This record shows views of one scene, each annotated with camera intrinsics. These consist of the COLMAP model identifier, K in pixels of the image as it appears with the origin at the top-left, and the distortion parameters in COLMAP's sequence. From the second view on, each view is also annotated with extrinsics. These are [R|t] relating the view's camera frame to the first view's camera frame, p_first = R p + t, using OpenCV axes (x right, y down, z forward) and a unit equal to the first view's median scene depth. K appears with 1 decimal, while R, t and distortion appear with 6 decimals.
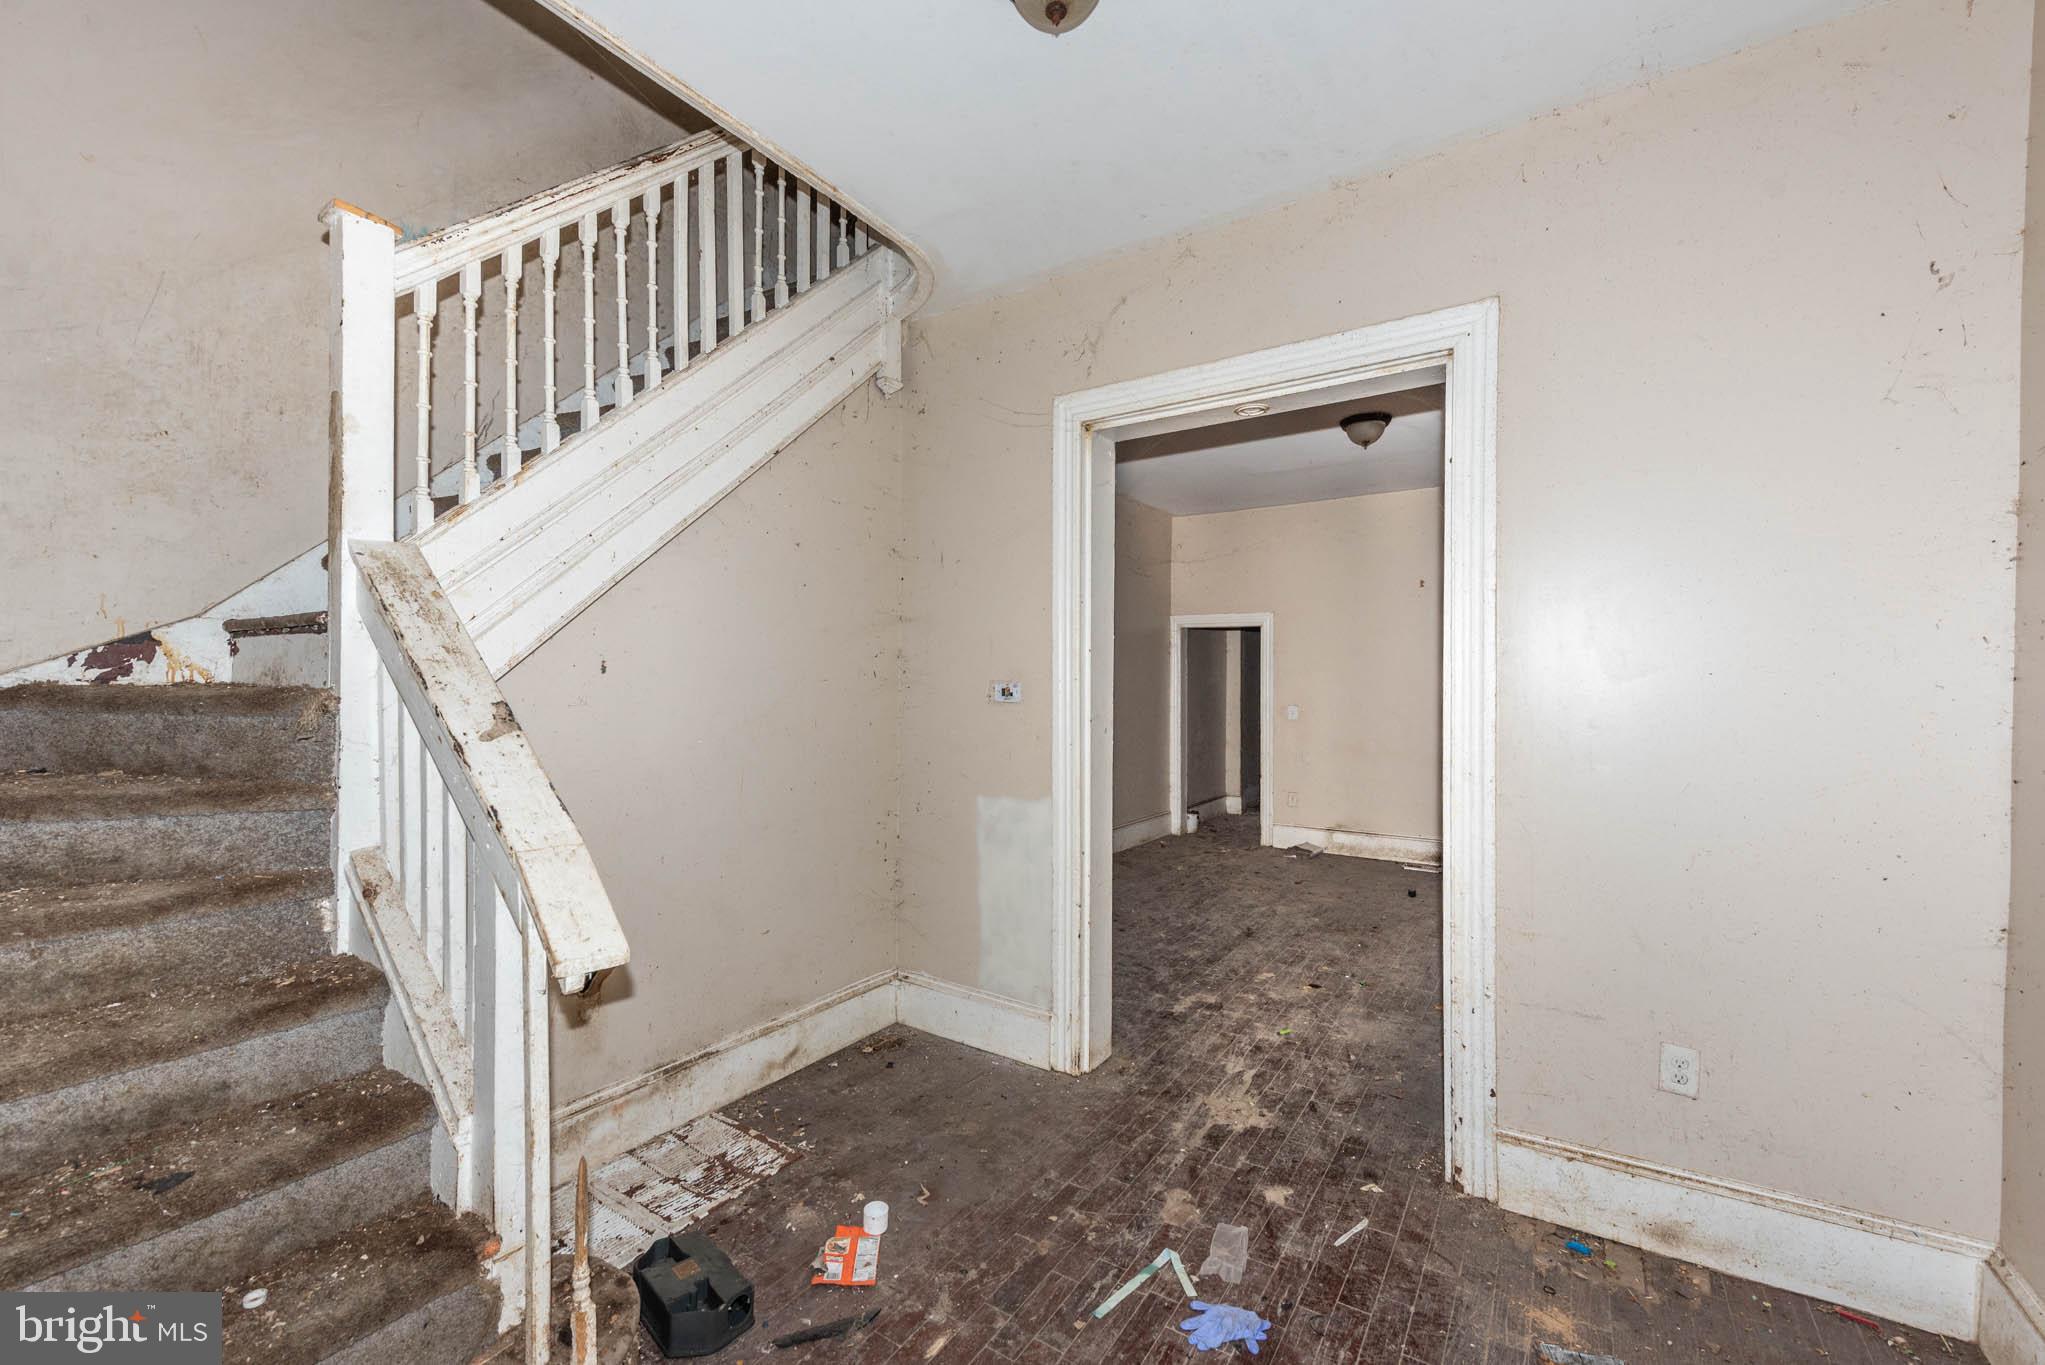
lens RADIAL K [[834.0, 0, 1020.0], [0, 834.0, 687.1], [0, 0, 1]] dist [-0.000249, -0.000028]
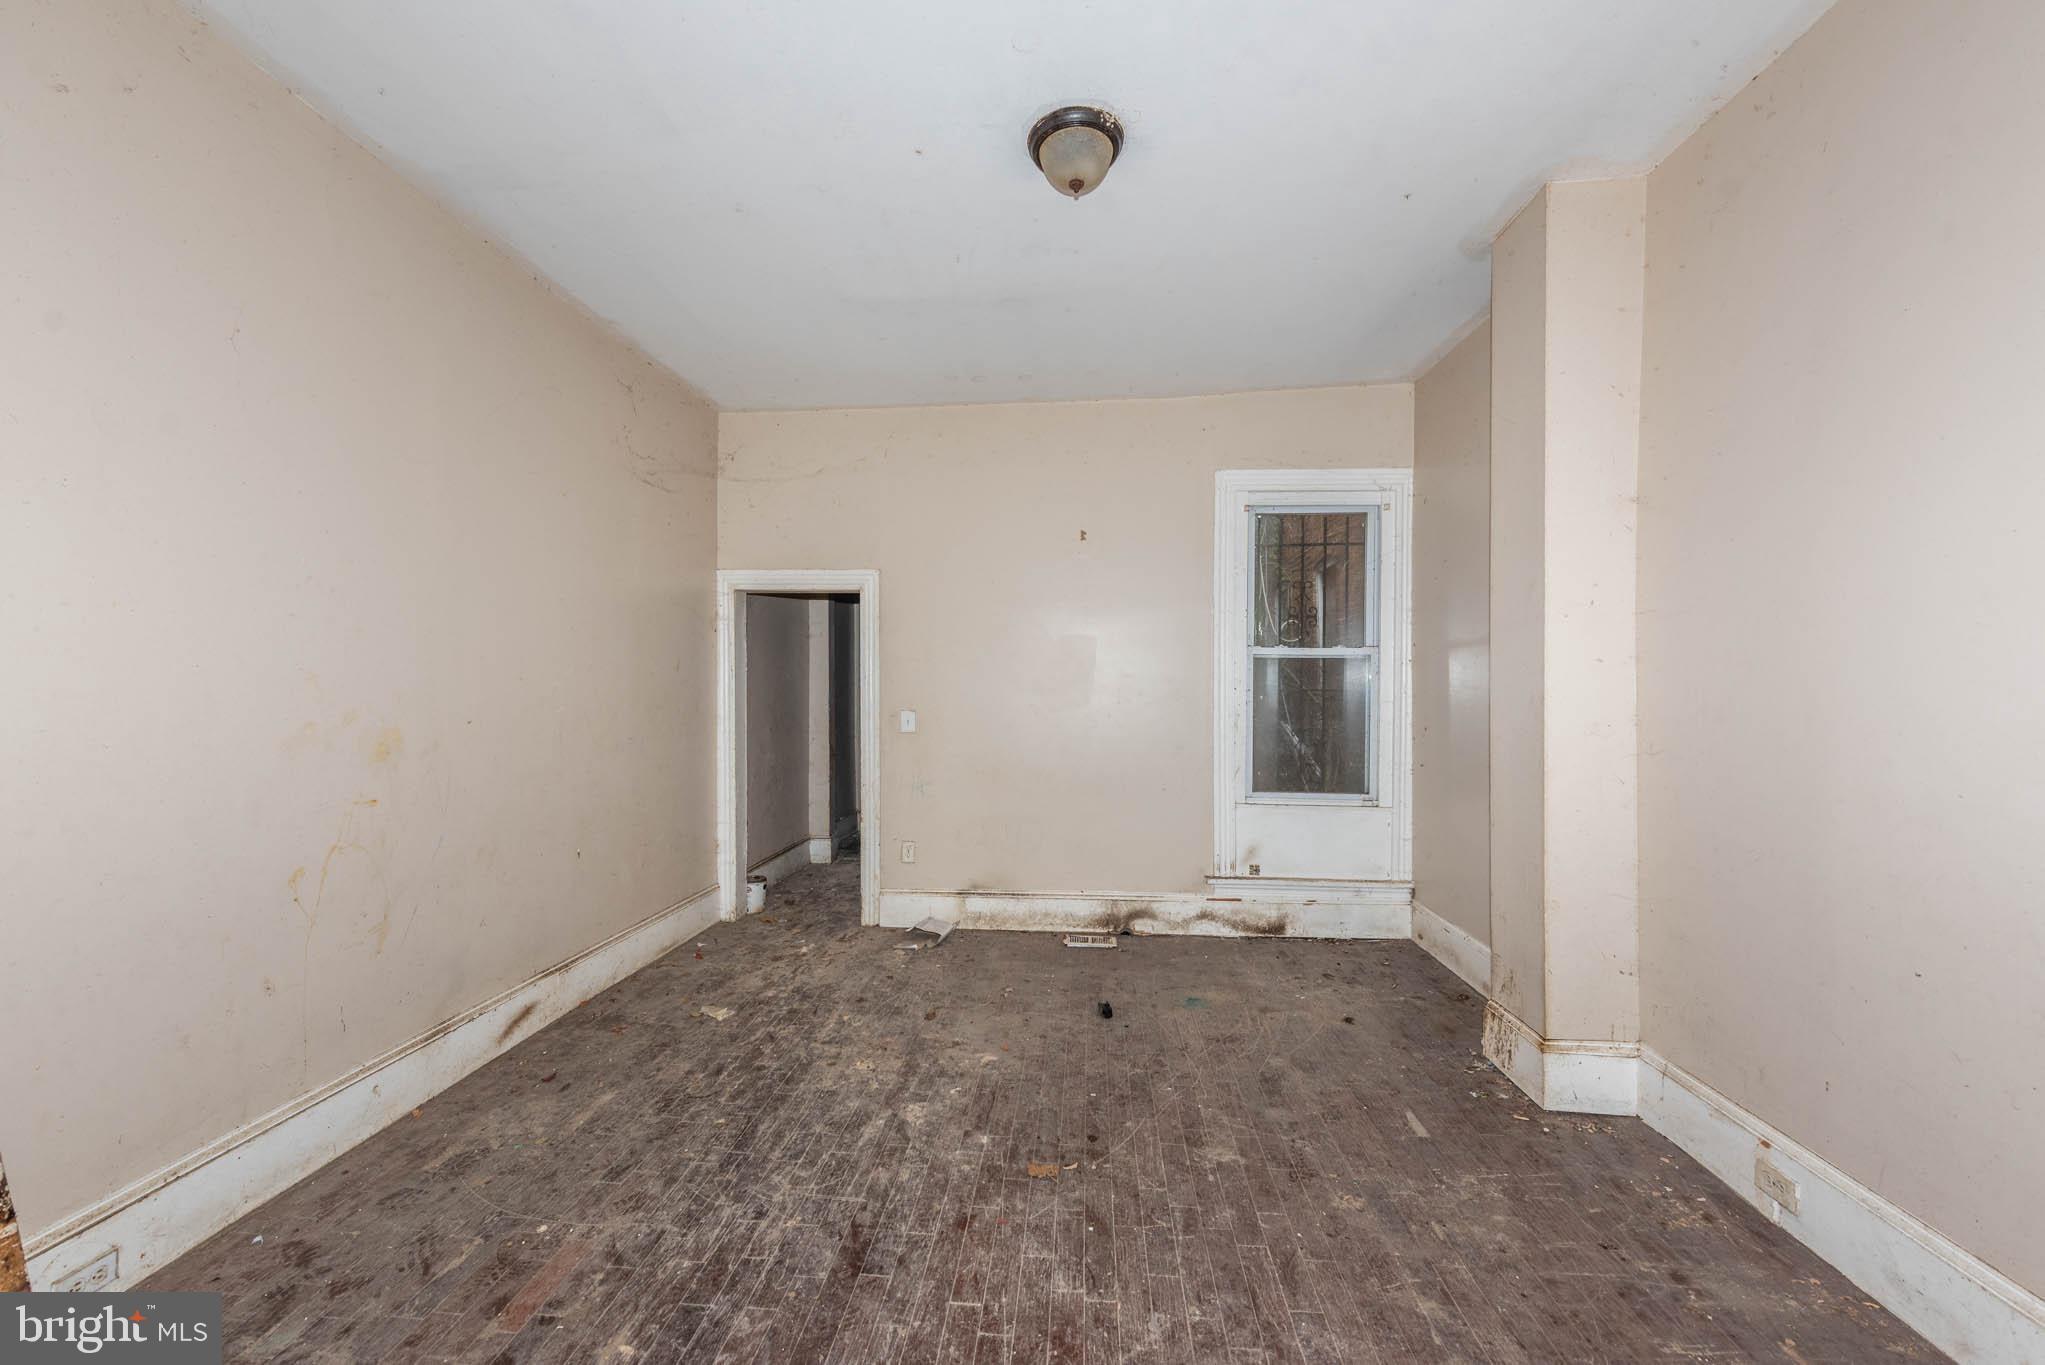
lens RADIAL K [[834.0, 0, 1022.7], [0, 834.0, 689.0], [0, 0, 1]] dist [-0.000249, -0.000028]
pose [[0.882914, -0.005618, 0.469500, 0.095971], [0.006565, 0.999978, -0.000380, 0.005541], [-0.469488, 0.003418, 0.882932, 0.369707]]
